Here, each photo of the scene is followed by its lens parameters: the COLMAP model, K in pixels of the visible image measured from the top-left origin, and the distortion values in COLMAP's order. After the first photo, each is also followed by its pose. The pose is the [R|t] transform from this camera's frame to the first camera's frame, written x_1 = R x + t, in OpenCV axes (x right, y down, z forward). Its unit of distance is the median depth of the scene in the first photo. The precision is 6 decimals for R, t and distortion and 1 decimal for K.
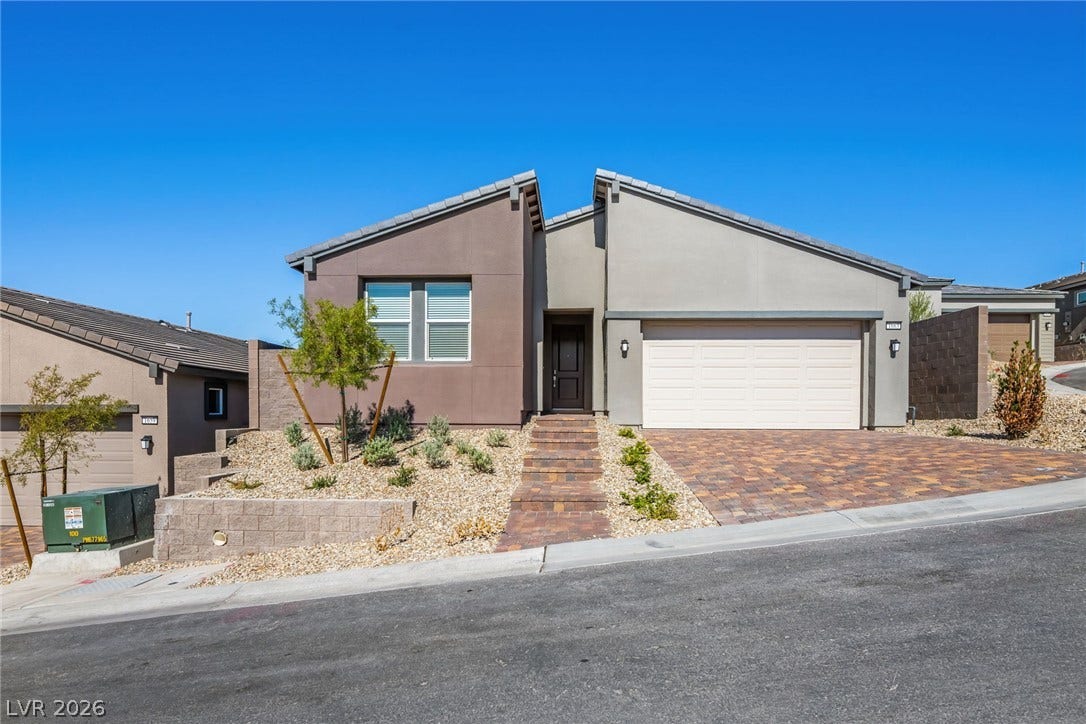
lens RADIAL K [[441.5, 0, 542.3], [0, 441.5, 378.3], [0, 0, 1]] dist [0.001317, 0.000315]
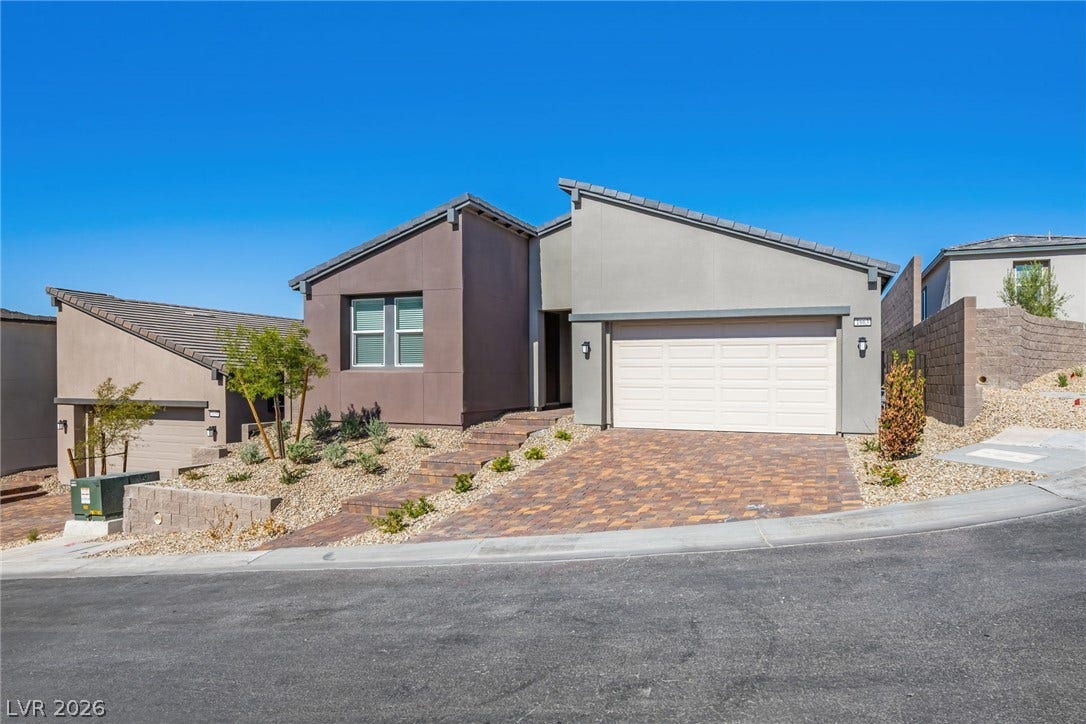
lens RADIAL K [[429.3, 0, 543.0], [0, 429.3, 362.0], [0, 0, 1]] dist [0.001625, -0.000077]
pose [[0.977168, -0.013147, -0.212062, 0.339653], [0.011963, 0.999905, -0.006867, -0.039031], [0.212132, 0.004173, 0.977232, 0.003520]]
